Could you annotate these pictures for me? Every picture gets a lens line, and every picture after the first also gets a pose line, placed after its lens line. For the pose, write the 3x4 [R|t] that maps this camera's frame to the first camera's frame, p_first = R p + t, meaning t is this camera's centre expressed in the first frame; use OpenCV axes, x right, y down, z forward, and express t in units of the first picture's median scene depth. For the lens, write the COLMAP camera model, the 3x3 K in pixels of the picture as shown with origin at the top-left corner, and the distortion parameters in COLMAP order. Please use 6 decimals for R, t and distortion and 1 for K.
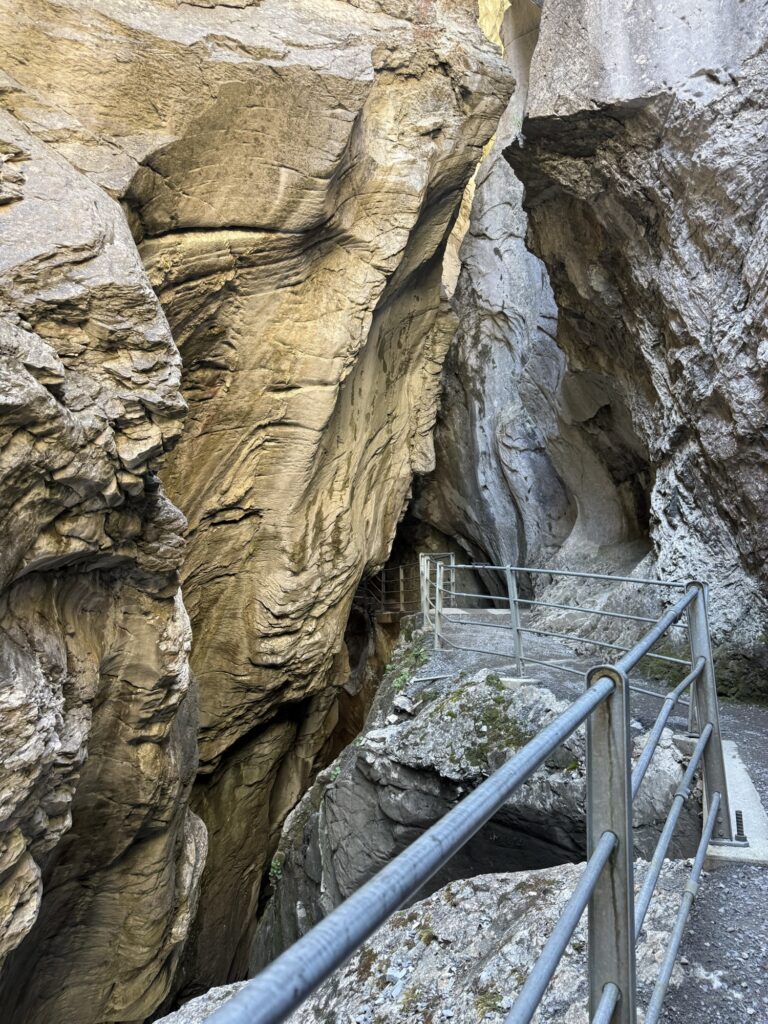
lens RADIAL K [[717.9, 0, 383.6], [0, 717.9, 513.9], [0, 0, 1]] dist [0.017916, -0.022421]
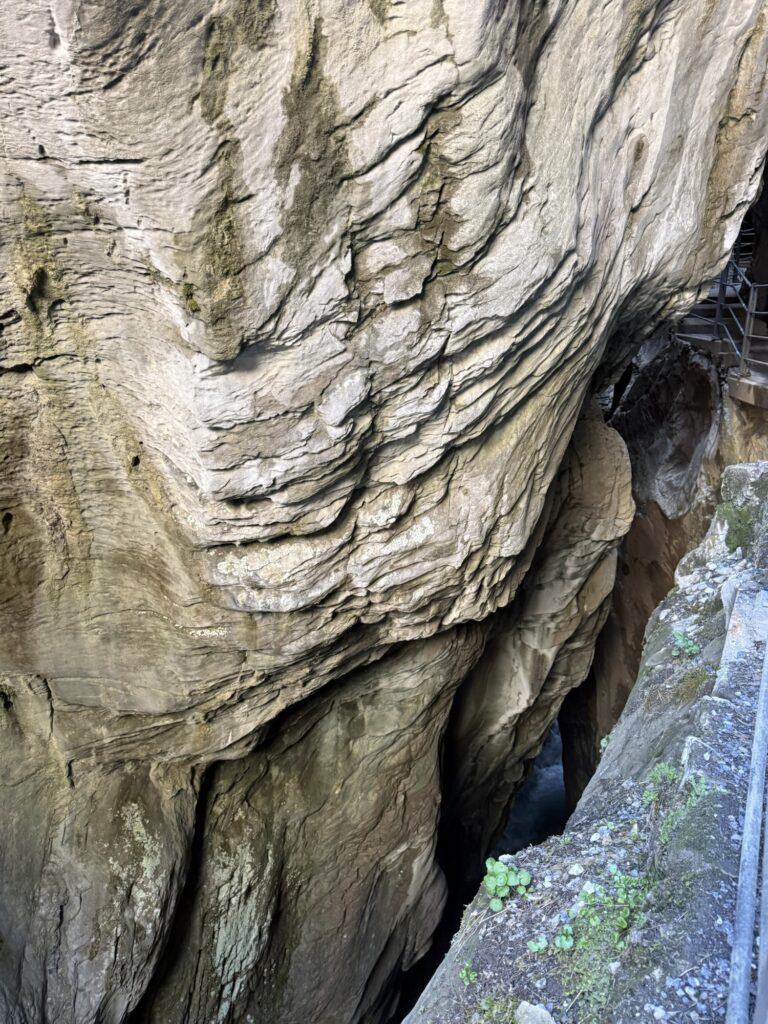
lens RADIAL K [[717.9, 0, 387.9], [0, 717.9, 514.3], [0, 0, 1]] dist [0.017916, -0.022421]
pose [[0.872003, 0.124318, -0.473451, 0.053681], [0.072501, 0.923743, 0.376088, 0.037004], [0.484102, -0.362276, 0.796493, 0.747951]]
